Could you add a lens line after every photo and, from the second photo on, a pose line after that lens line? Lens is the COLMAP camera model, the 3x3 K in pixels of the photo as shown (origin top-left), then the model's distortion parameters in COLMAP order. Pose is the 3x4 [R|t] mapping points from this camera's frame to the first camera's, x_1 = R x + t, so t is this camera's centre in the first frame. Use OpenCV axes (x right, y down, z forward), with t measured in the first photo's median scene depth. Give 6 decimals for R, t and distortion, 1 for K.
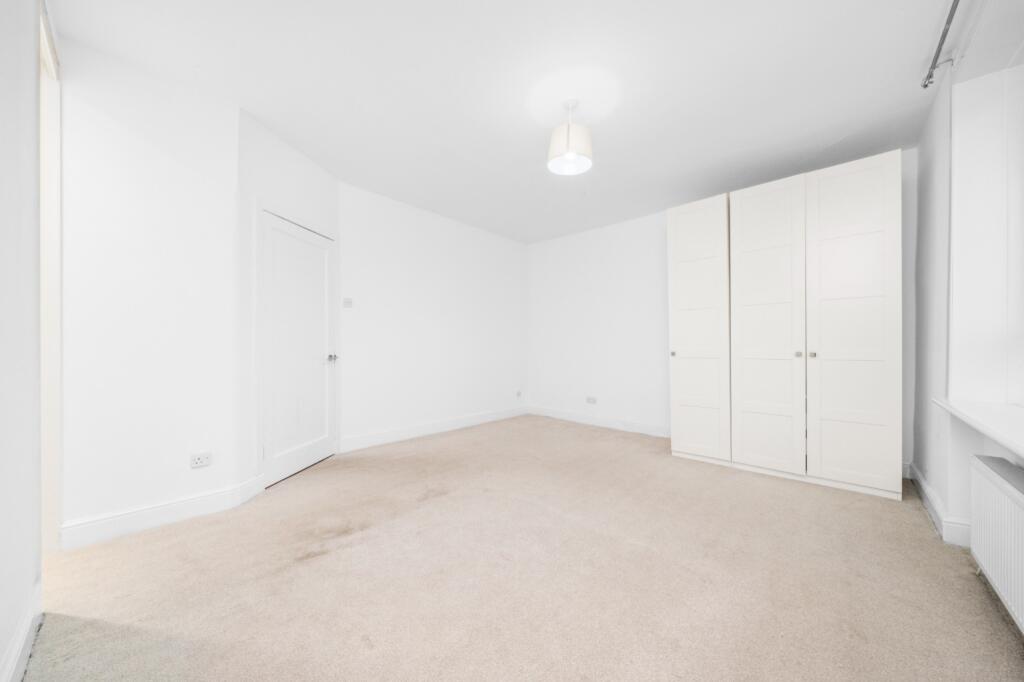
lens RADIAL K [[354.1, 0, 509.5], [0, 354.1, 344.4], [0, 0, 1]] dist [-0.000172, -0.000013]
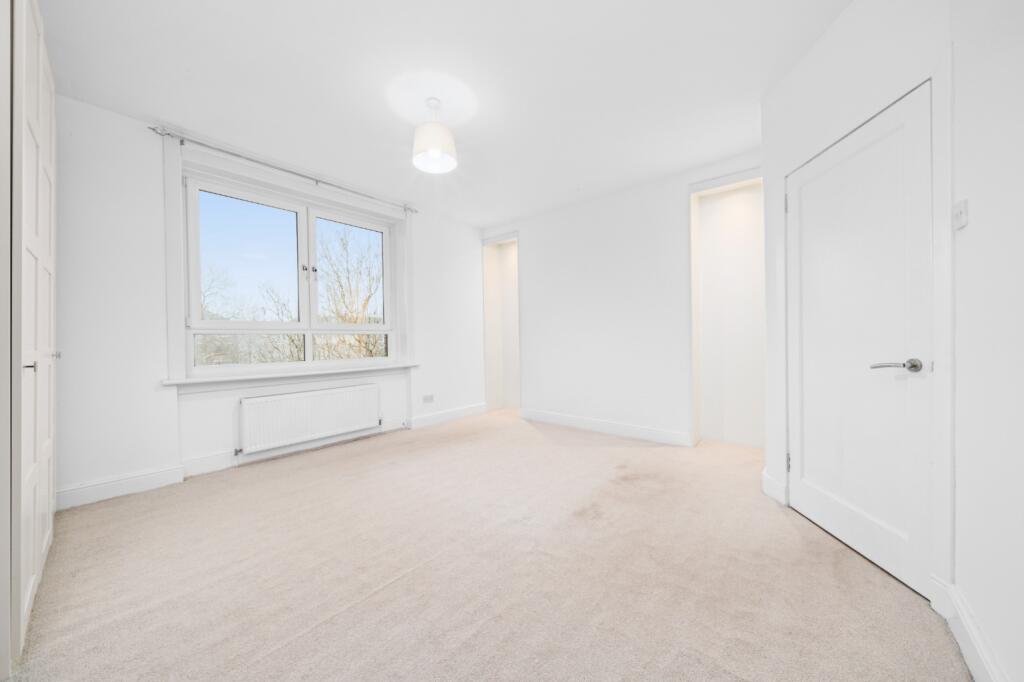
lens RADIAL K [[354.1, 0, 509.5], [0, 354.1, 344.4], [0, 0, 1]] dist [-0.000172, -0.000013]
pose [[-0.999407, 0.012290, -0.032151, -0.003323], [0.011930, 0.999864, 0.011380, 0.013824], [0.032286, 0.010990, -0.999418, 2.039574]]
